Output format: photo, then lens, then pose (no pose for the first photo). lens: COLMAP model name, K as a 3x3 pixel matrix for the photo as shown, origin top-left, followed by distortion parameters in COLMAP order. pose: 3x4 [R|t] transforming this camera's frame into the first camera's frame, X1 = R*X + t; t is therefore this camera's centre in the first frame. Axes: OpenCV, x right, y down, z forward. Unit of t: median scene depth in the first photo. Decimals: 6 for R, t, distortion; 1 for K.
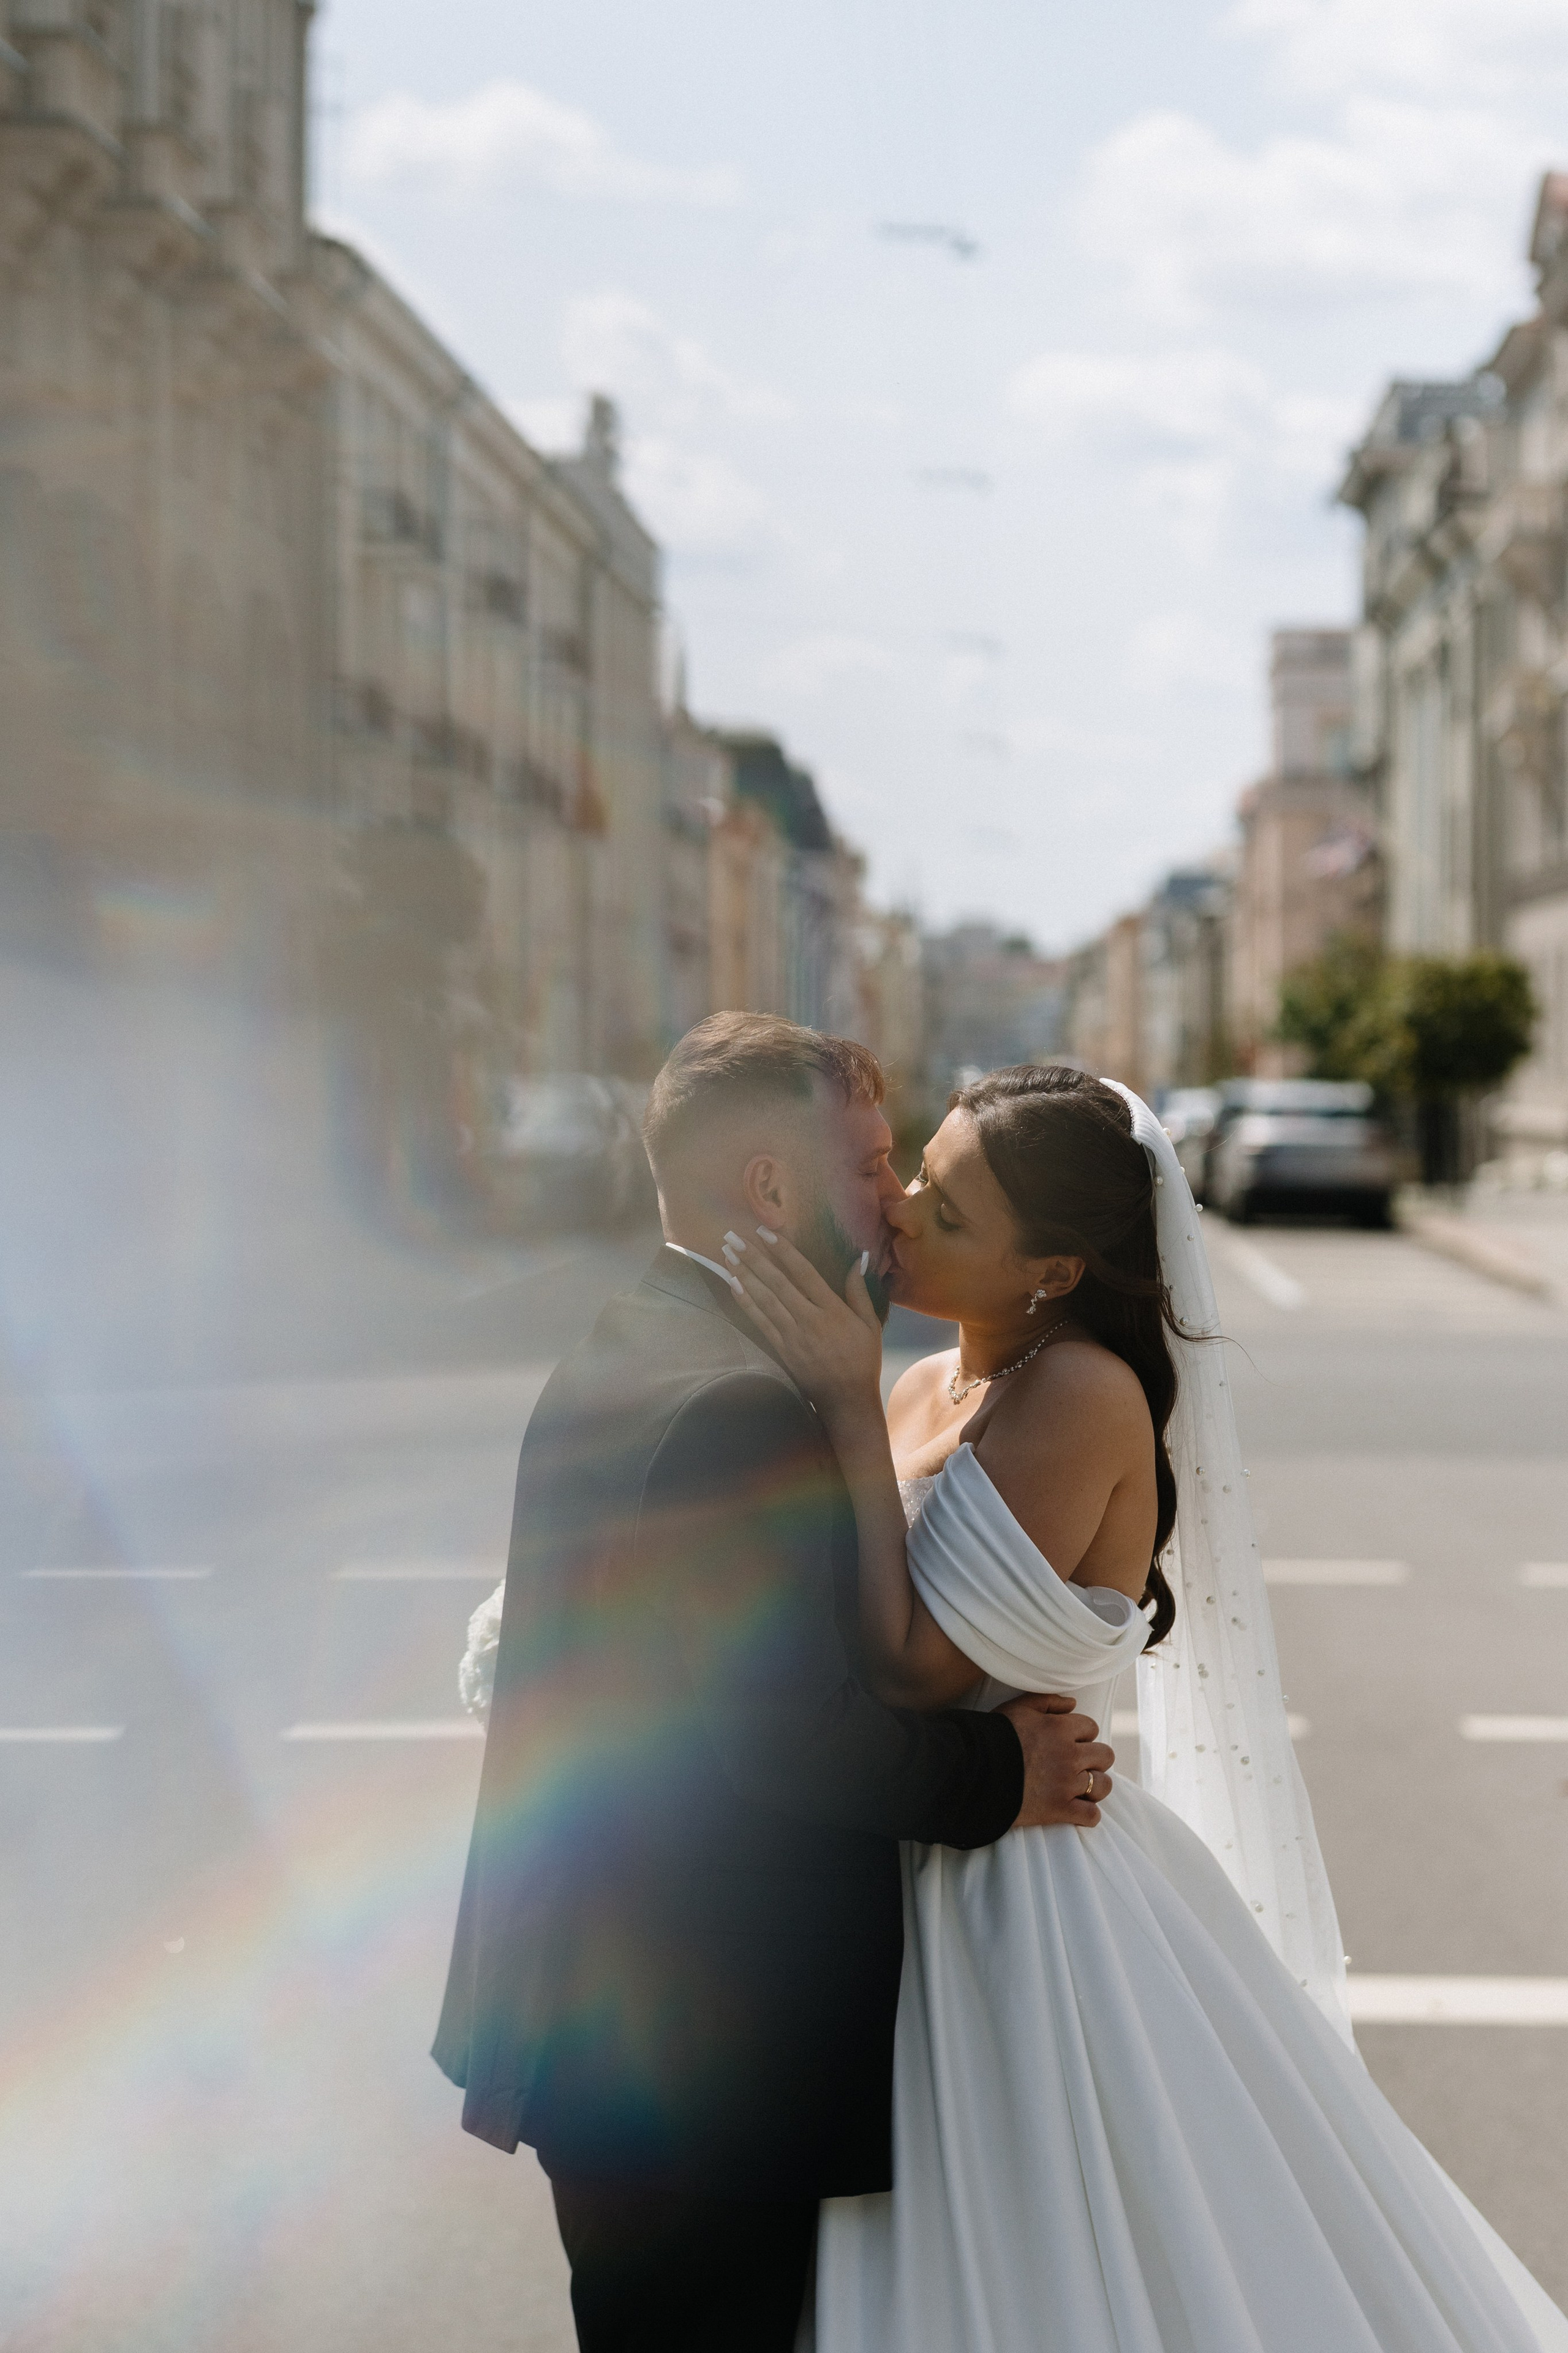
lens RADIAL K [[5510.6, 0, 784.0], [0, 5510.6, 1176.5], [0, 0, 1]] dist [-0.013047, -0.259138]
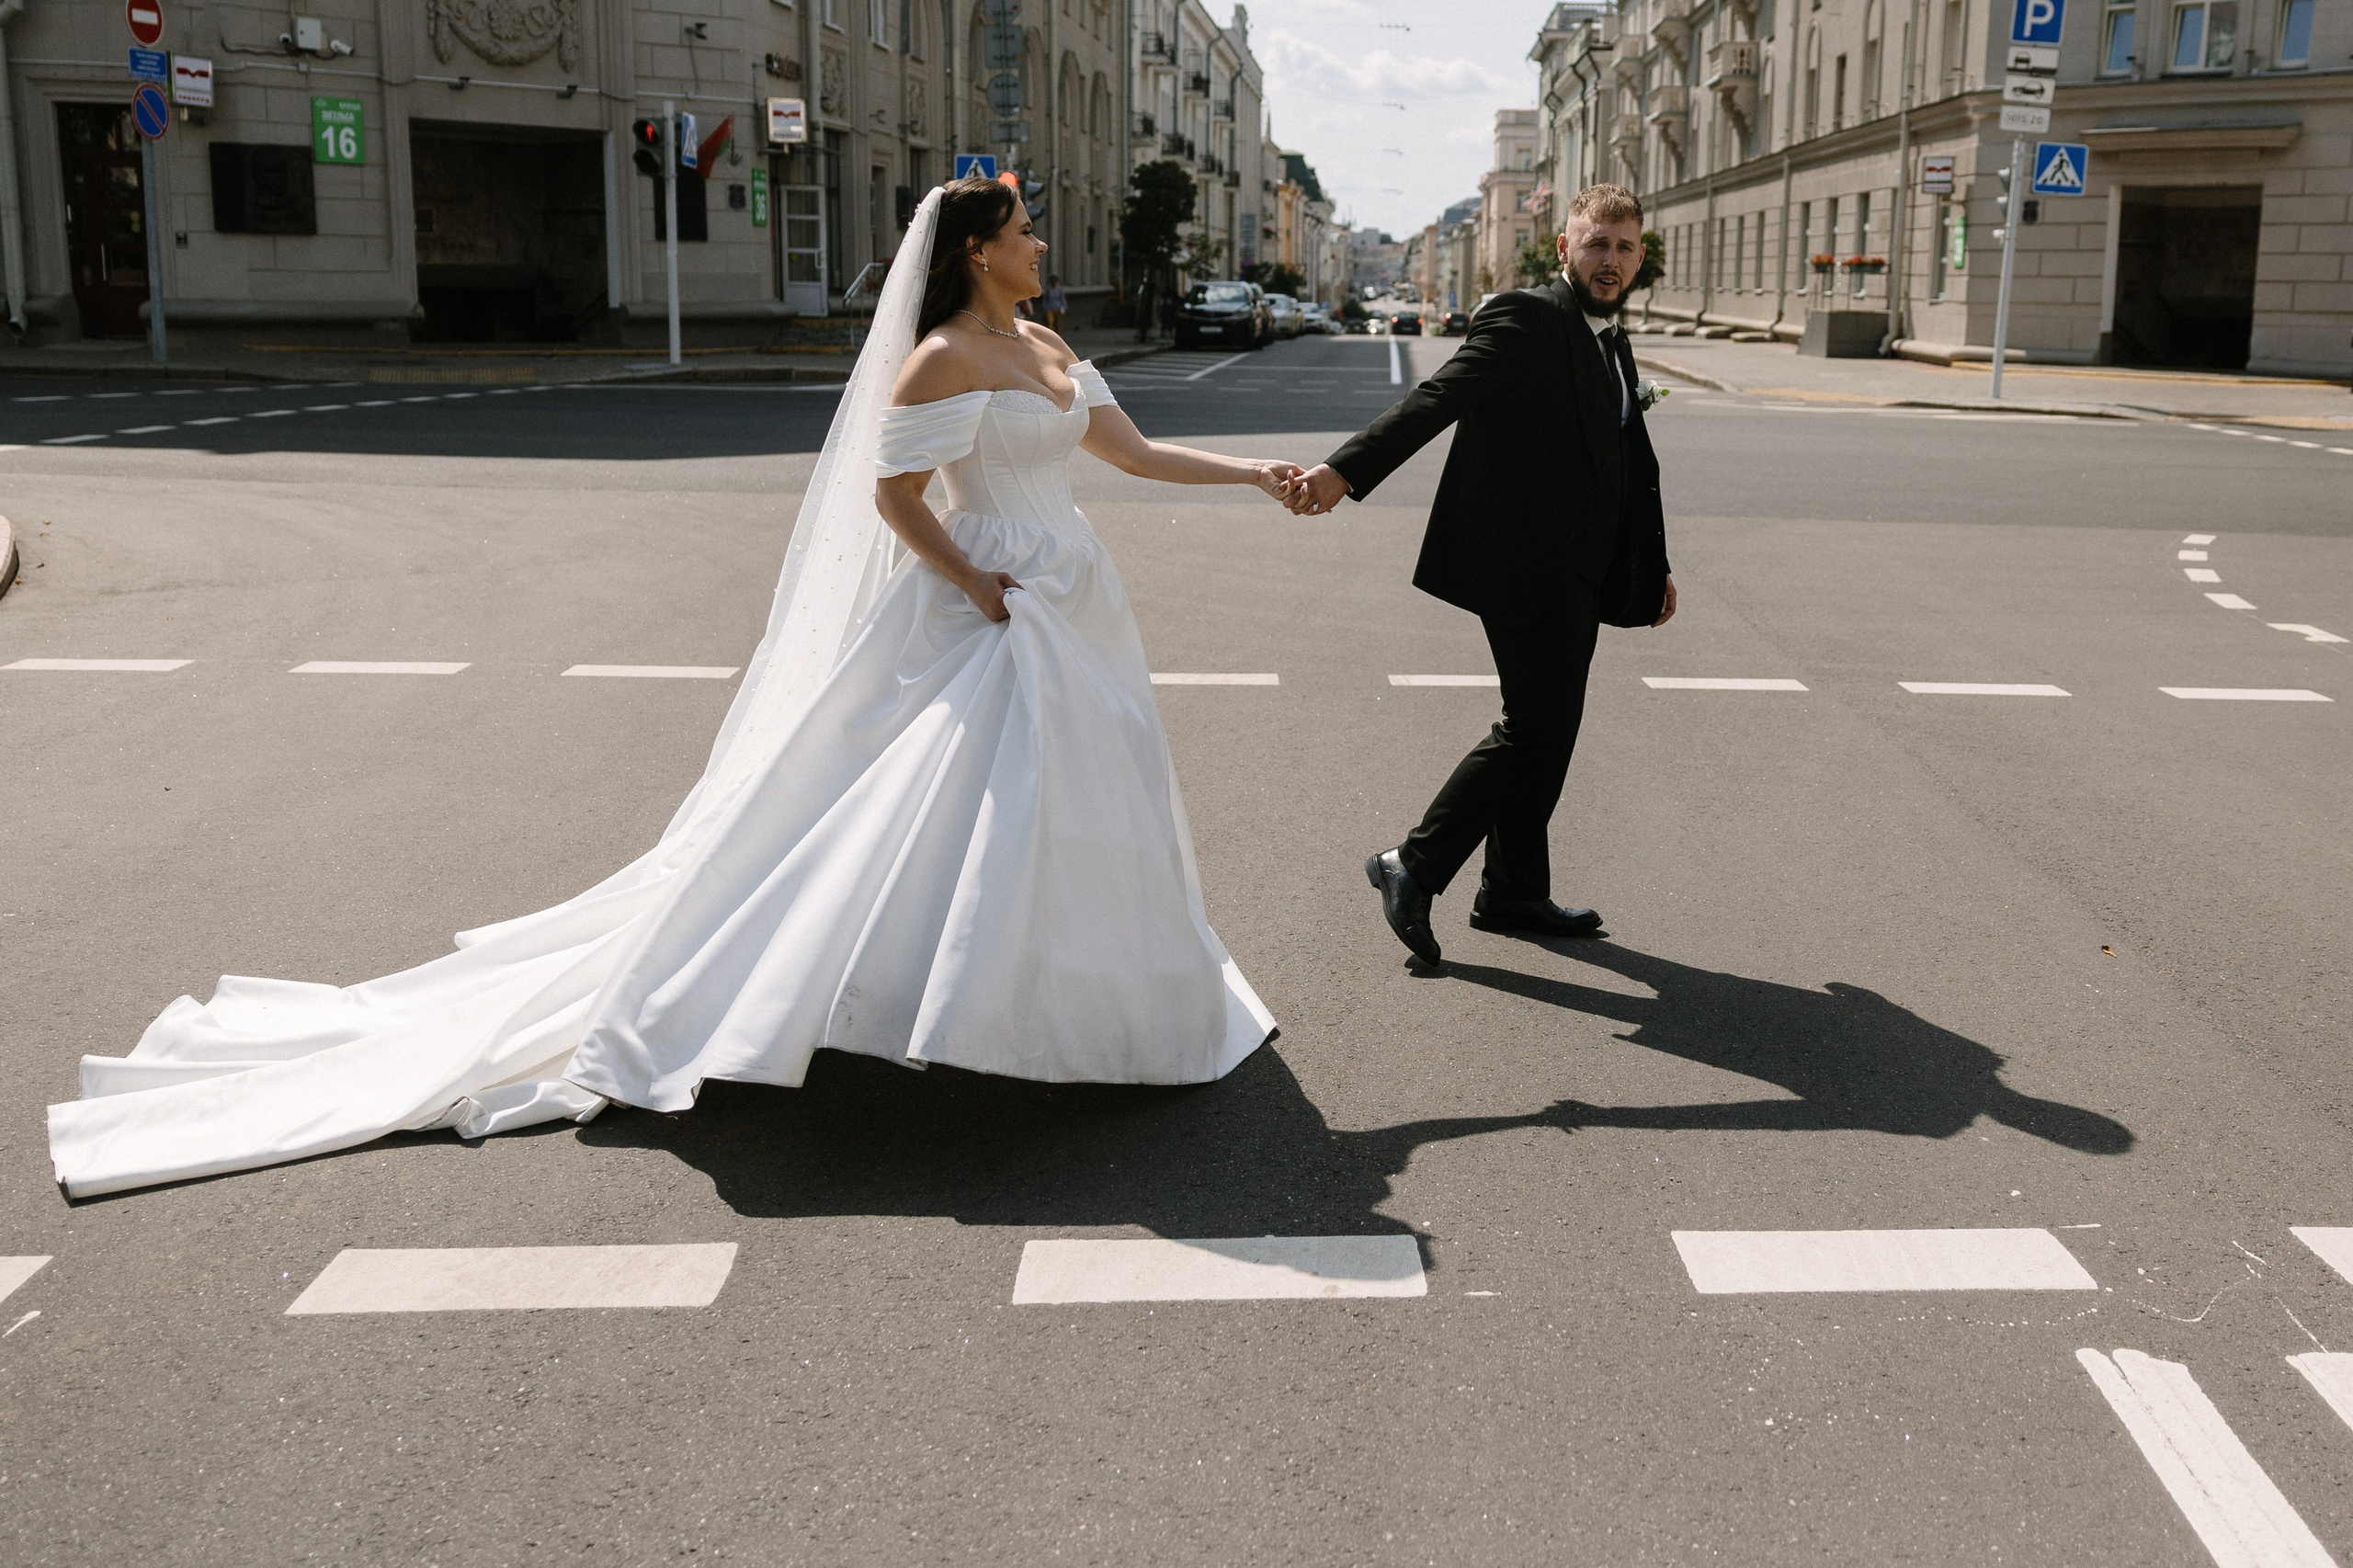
lens RADIAL K [[1885.9, 0, 1341.1], [0, 1885.9, 584.1], [0, 0, 1]] dist [0.002014, 0.001737]
pose [[0.999487, 0.005810, 0.031510, -0.013177], [-0.010038, 0.990693, 0.135744, -0.000225], [-0.030428, -0.135990, 0.990243, 0.132807]]
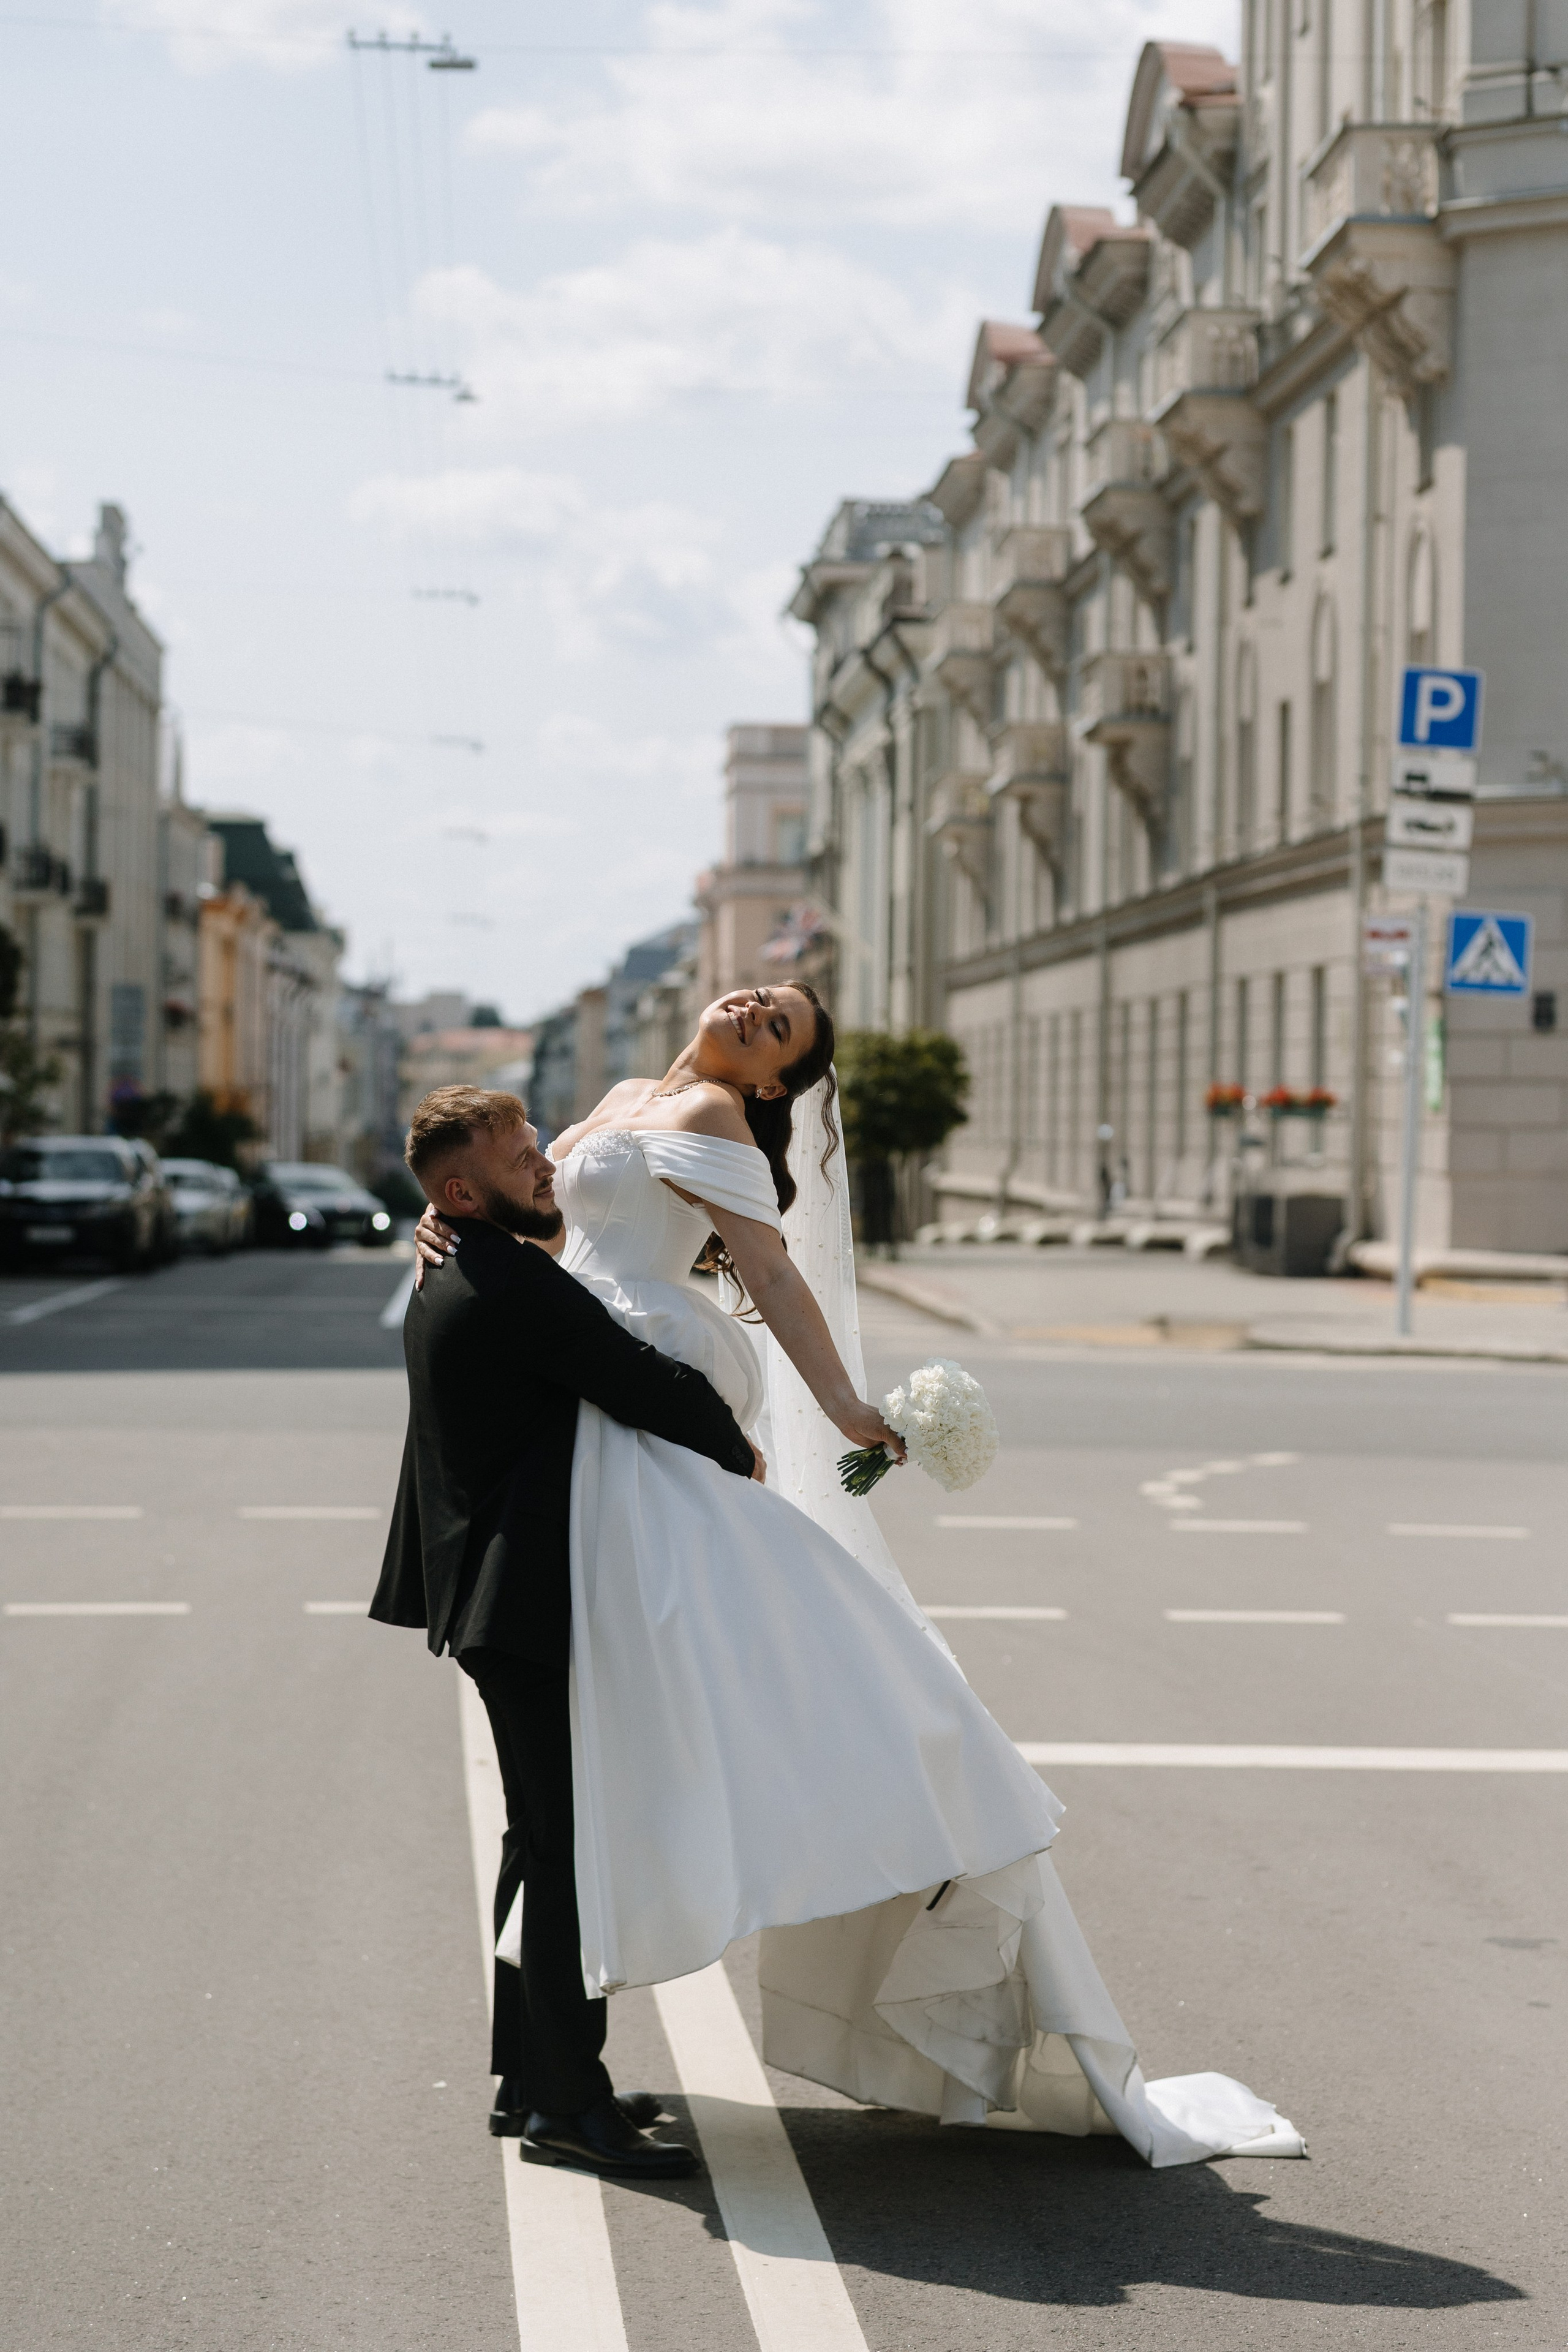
lens RADIAL K [[5508.8, 0, 784.0], [0, 5508.8, 1176.0], [0, 0, 1]] dist [-0.013047, -0.259138]
pose [[0.995047, 0.005177, 0.099269, -0.008453], [-0.003929, 0.999911, -0.012757, 0.002060], [-0.099326, 0.012304, 0.994979, -0.079045]]
